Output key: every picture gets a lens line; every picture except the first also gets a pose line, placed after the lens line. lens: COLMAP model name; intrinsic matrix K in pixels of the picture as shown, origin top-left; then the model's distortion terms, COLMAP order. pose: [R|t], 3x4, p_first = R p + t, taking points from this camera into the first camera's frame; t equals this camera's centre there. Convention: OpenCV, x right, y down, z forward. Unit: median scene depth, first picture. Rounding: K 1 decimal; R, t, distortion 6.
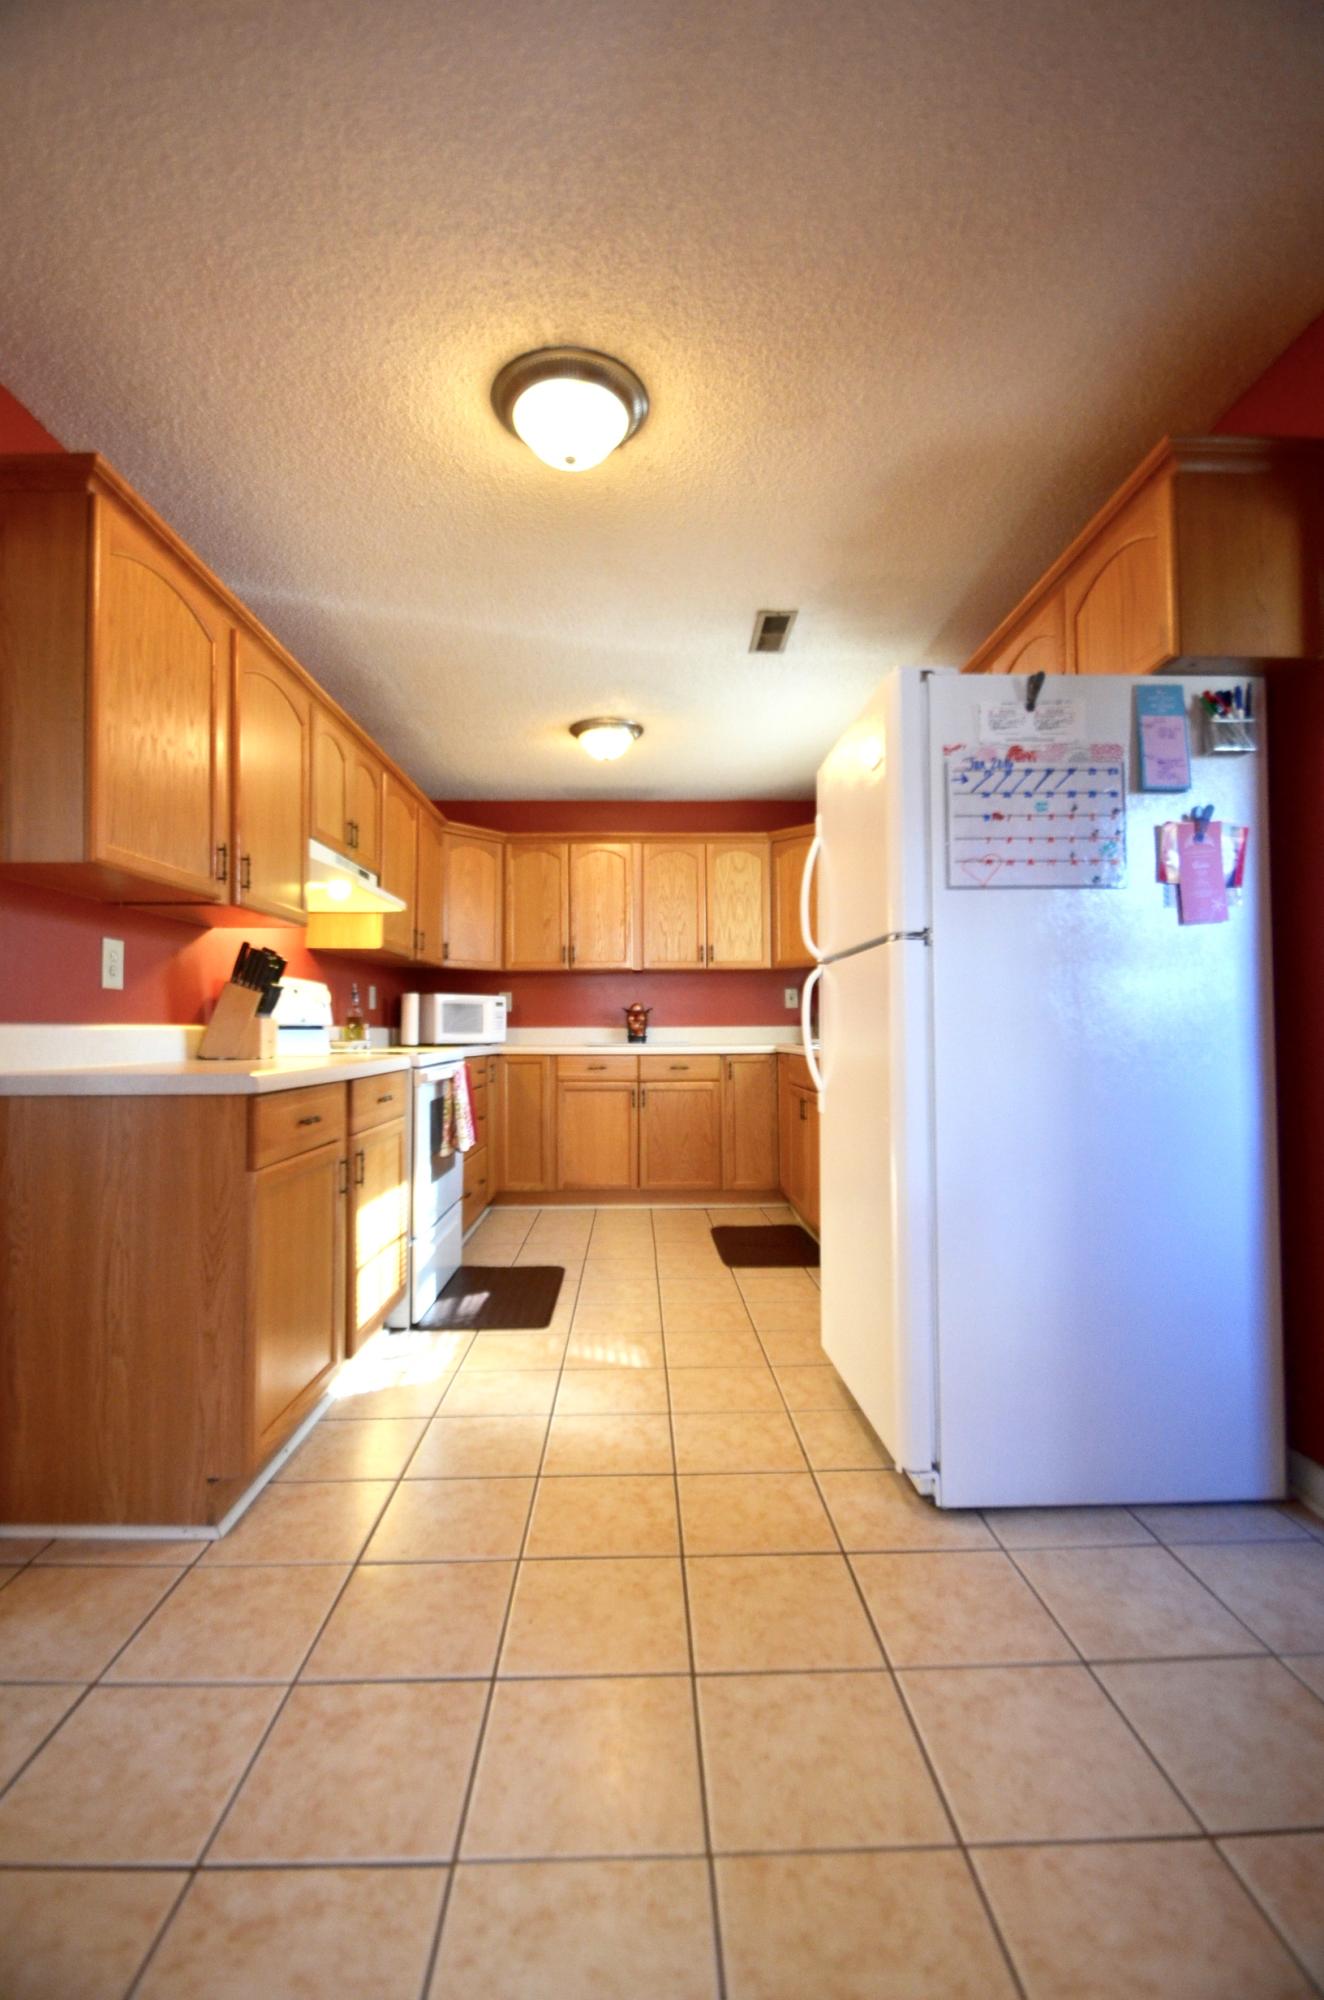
lens RADIAL K [[872.7, 0, 655.1], [0, 872.7, 1010.9], [0, 0, 1]] dist [-0.002427, -0.000697]
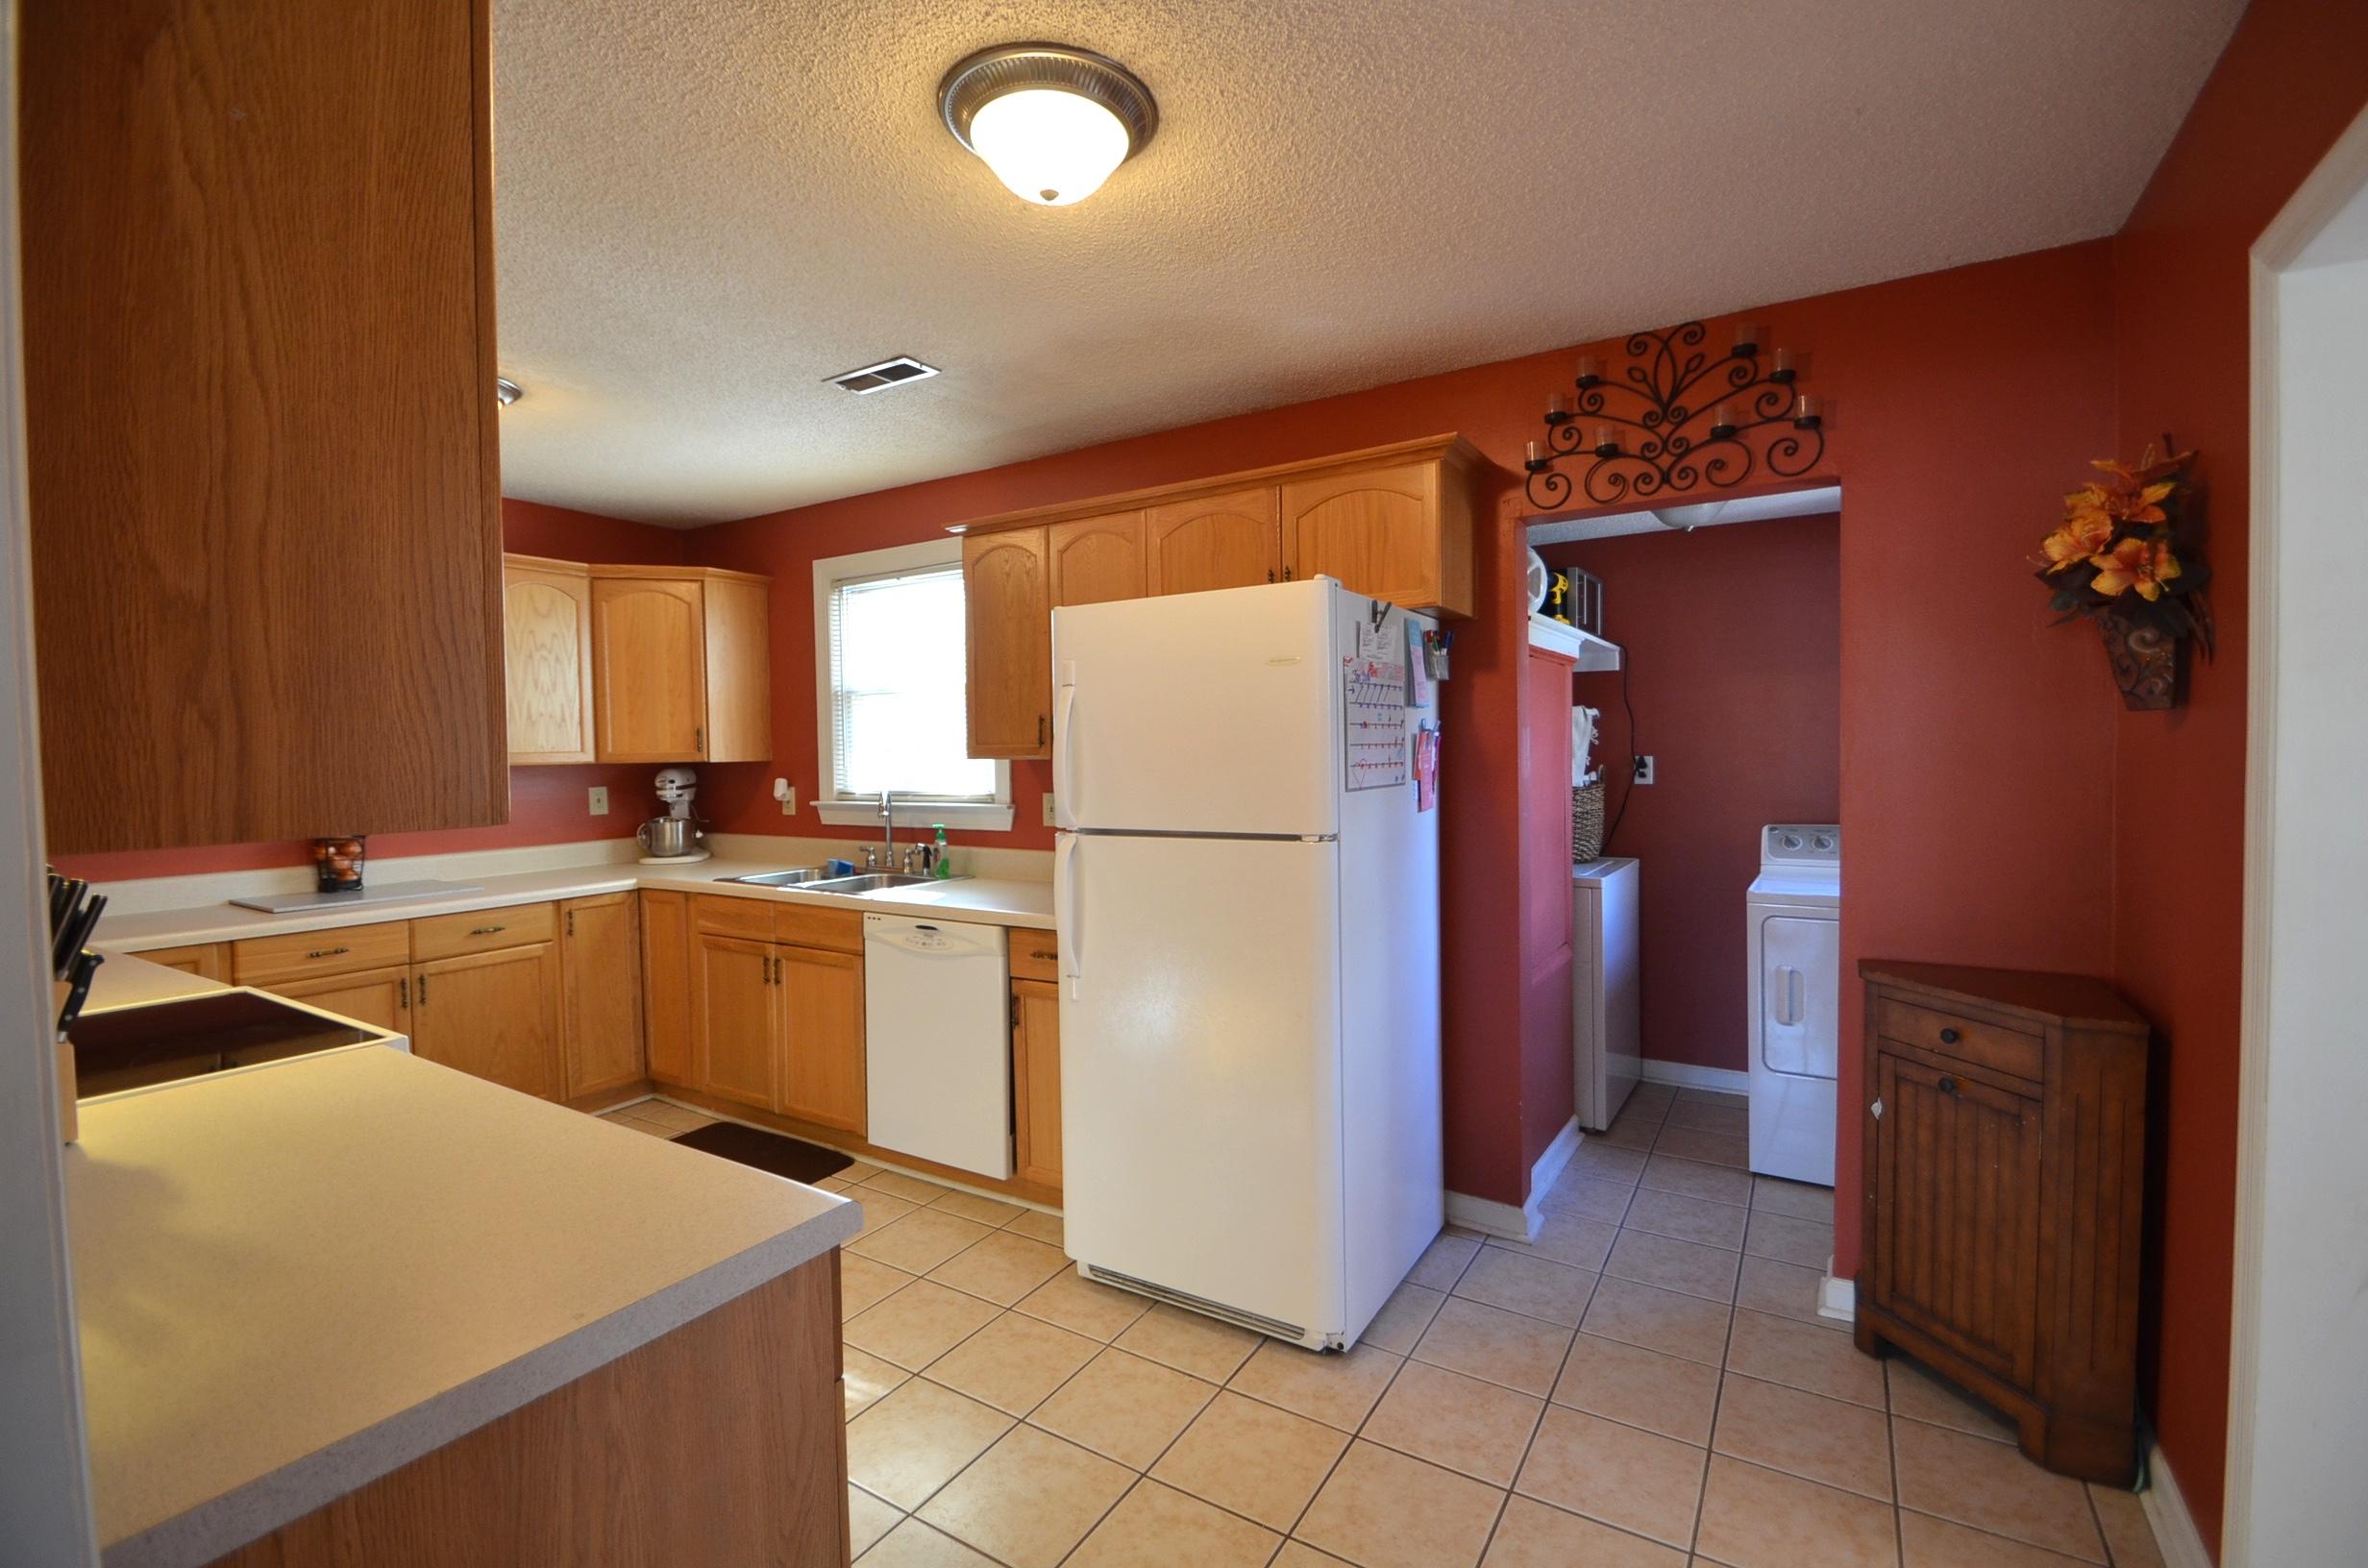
lens RADIAL K [[1033.1, 0, 1185.5], [0, 1033.1, 787.4], [0, 0, 1]] dist [-0.002427, -0.000697]
pose [[0.546846, -0.035341, 0.836487, -0.797891], [-0.007539, 0.998860, 0.047129, -0.194360], [-0.837199, -0.032079, 0.545957, 0.447533]]
